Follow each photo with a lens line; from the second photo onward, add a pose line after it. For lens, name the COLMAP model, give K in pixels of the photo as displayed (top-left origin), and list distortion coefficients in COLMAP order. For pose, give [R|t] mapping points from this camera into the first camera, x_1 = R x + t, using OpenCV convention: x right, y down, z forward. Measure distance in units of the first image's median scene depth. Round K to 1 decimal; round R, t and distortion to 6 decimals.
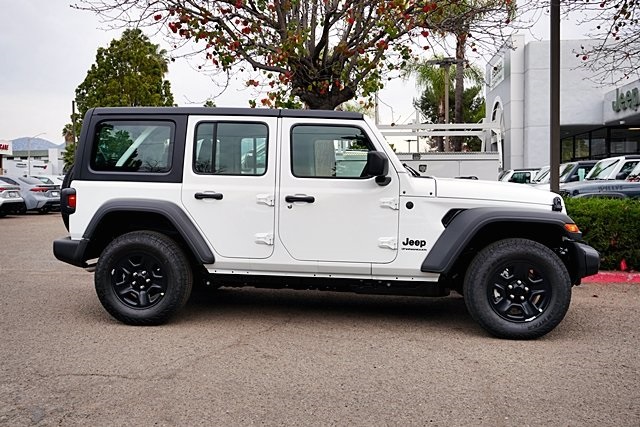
lens RADIAL K [[577.7, 0, 319.9], [0, 577.7, 208.0], [0, 0, 1]] dist [0.002076, 0.008429]
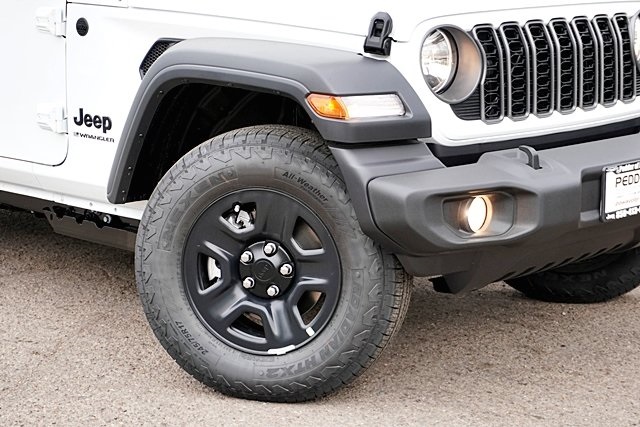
lens RADIAL K [[1502.9, 0, 320.5], [0, 1502.9, 209.8], [0, 0, 1]] dist [0.017452, 0.000000]
pose [[0.777826, 0.100180, -0.620444, 0.931257], [-0.012326, 0.989456, 0.144311, -0.030919], [0.628358, -0.104602, 0.770859, 0.285607]]
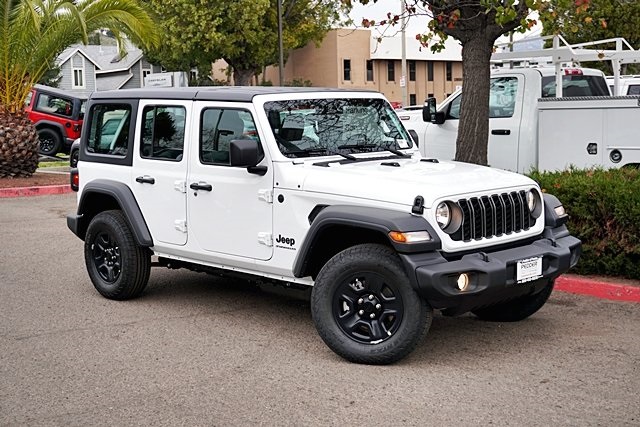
lens RADIAL K [[940.2, 0, 317.3], [0, 940.2, 213.5], [0, 0, 1]] dist [-0.012714, 0.000000]
pose [[0.762951, 0.053323, -0.644254, 1.124829], [-0.000833, 0.996672, 0.081506, -0.098708], [0.646456, -0.061649, 0.760456, -0.070607]]
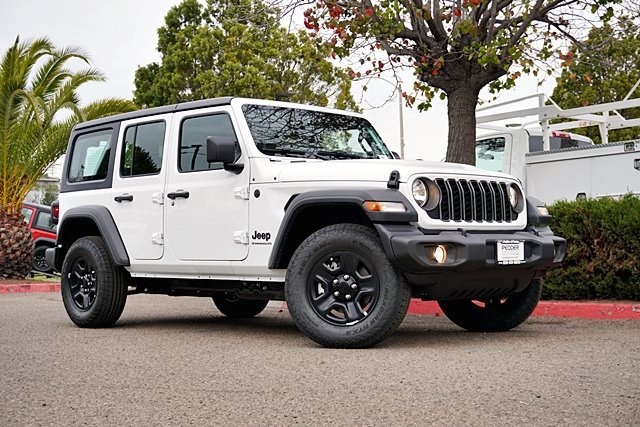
lens RADIAL K [[940.2, 0, 322.2], [0, 940.2, 216.8], [0, 0, 1]] dist [-0.012714, 0.000000]
pose [[0.762654, -0.051307, -0.644769, 1.136304], [-0.001122, 0.996742, -0.080642, 0.144299], [0.646806, 0.062226, 0.760112, -0.017654]]
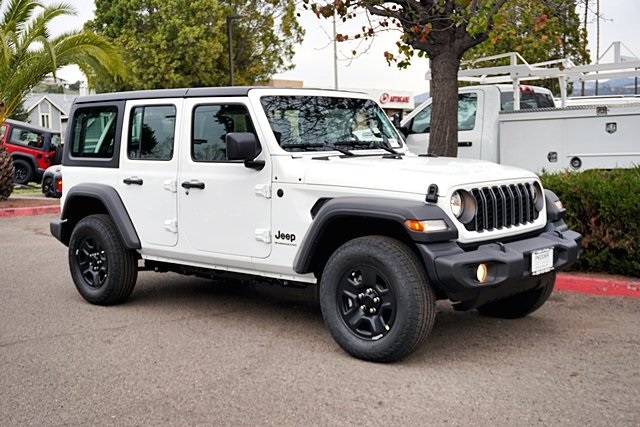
lens RADIAL K [[811.4, 0, 315.0], [0, 811.4, 211.7], [0, 0, 1]] dist [-0.015001, 0.000000]
pose [[0.808543, 0.022069, -0.588023, 0.902867], [0.006067, 0.998931, 0.045833, -0.031746], [0.588406, -0.040626, 0.807544, 0.047264]]
